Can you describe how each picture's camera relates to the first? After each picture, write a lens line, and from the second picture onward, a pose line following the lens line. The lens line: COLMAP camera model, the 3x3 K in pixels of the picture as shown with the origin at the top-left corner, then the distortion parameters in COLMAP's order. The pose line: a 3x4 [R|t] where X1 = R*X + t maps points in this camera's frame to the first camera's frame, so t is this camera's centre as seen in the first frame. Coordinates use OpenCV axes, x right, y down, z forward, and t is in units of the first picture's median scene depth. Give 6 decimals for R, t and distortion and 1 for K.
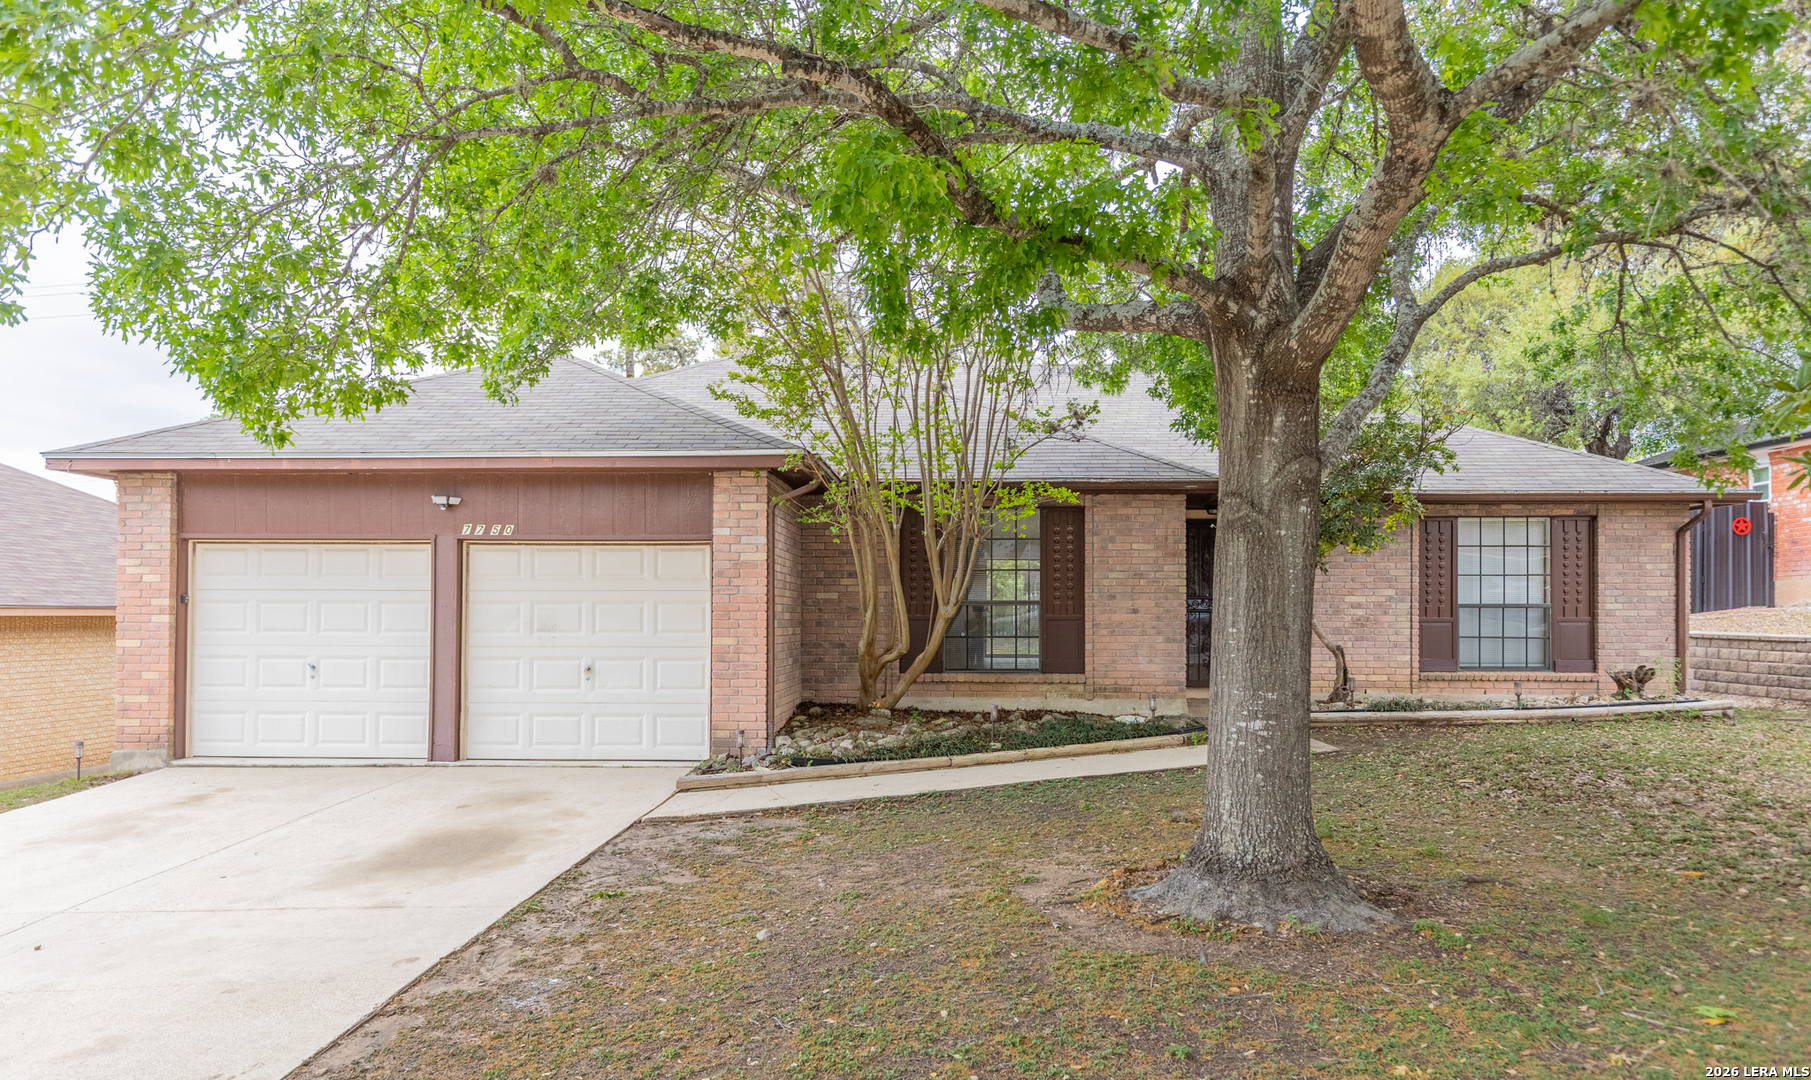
lens RADIAL K [[1176.1, 0, 856.3], [0, 1176.1, 603.4], [0, 0, 1]] dist [-0.002899, -0.000530]
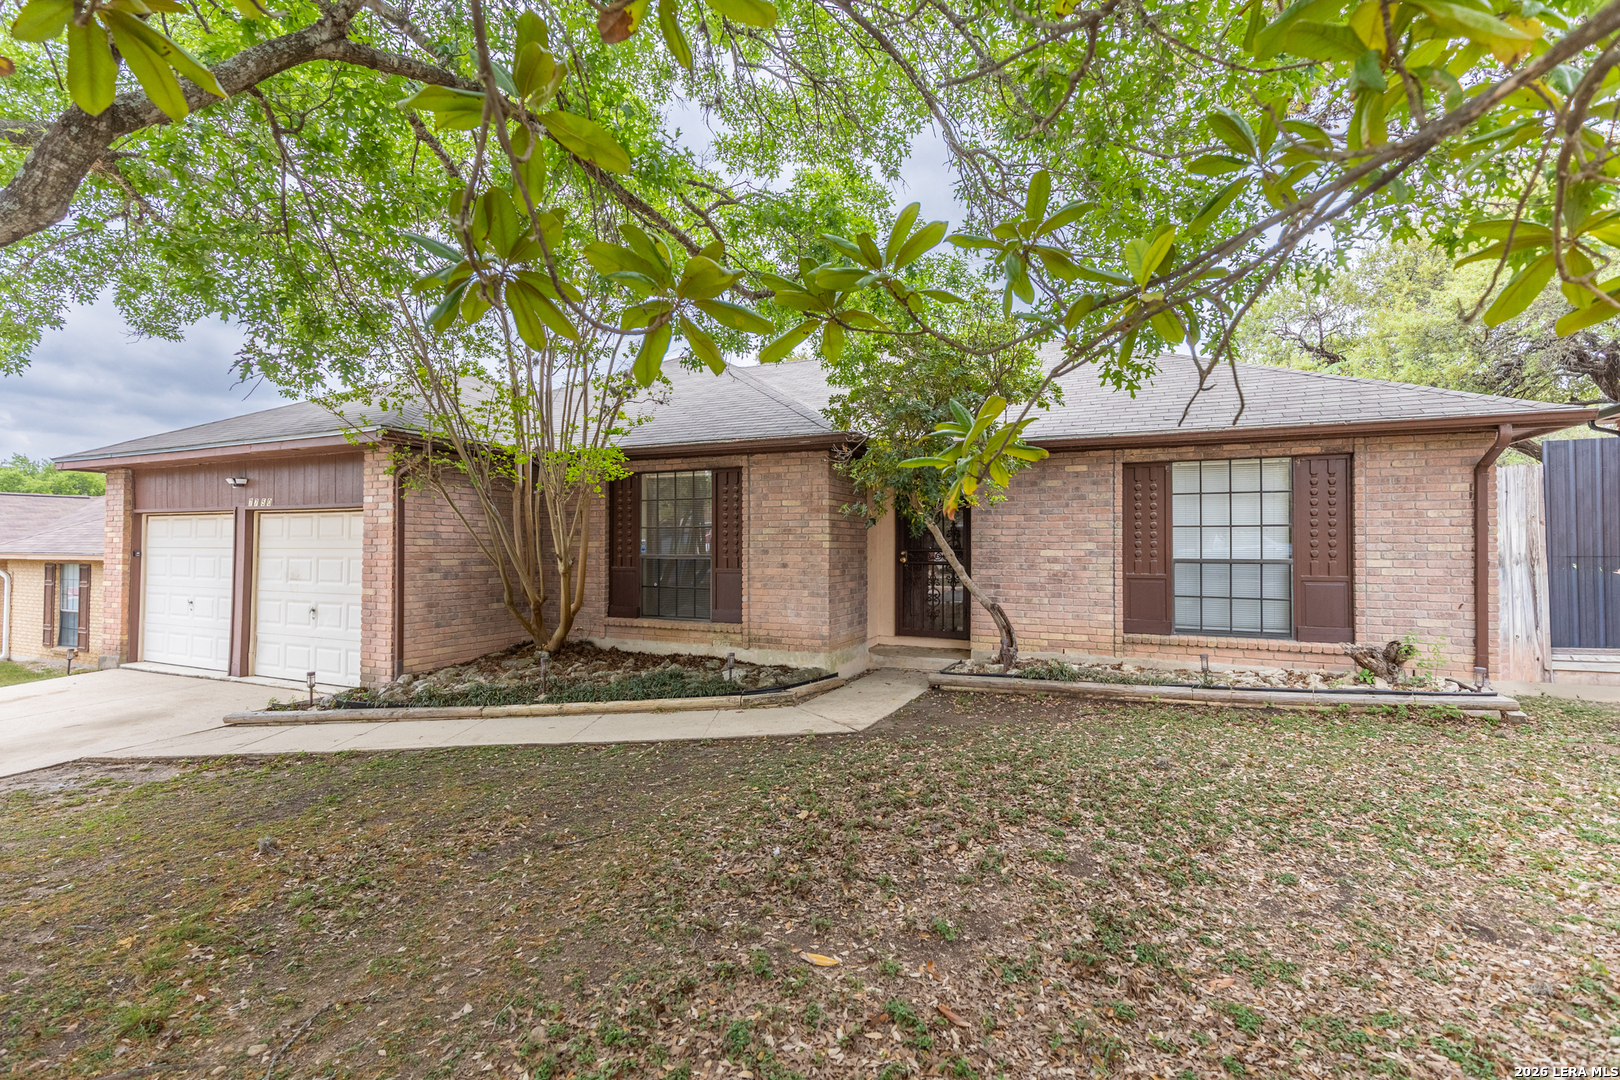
lens RADIAL K [[725.5, 0, 815.6], [0, 725.5, 534.0], [0, 0, 1]] dist [0.005570, -0.001387]
pose [[0.929905, -0.006695, -0.367740, 0.470538], [0.003067, 0.999941, -0.010448, -0.013773], [0.367788, 0.008588, 0.929870, 0.392254]]
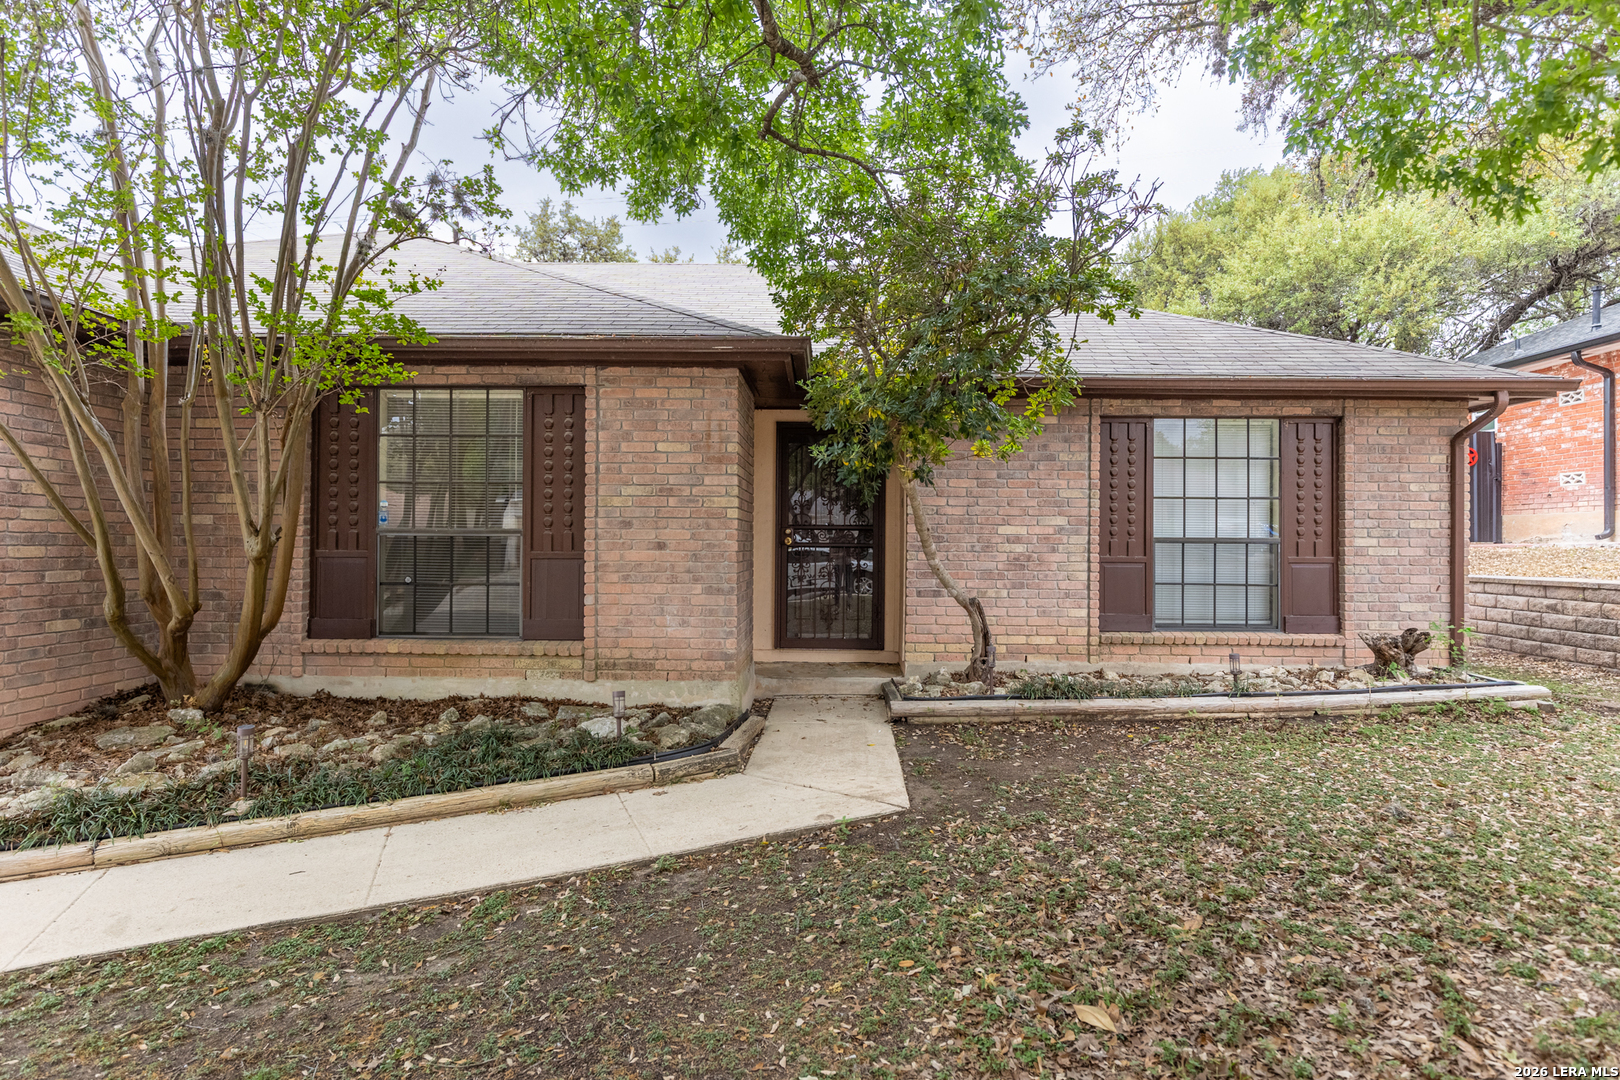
lens RADIAL K [[835.9, 0, 802.9], [0, 835.9, 533.4], [0, 0, 1]] dist [-0.003155, 0.001290]
pose [[0.999361, 0.005467, 0.035310, 0.283243], [-0.005377, 0.999982, -0.002657, 0.000325], [-0.035324, 0.002465, 0.999373, 0.502895]]
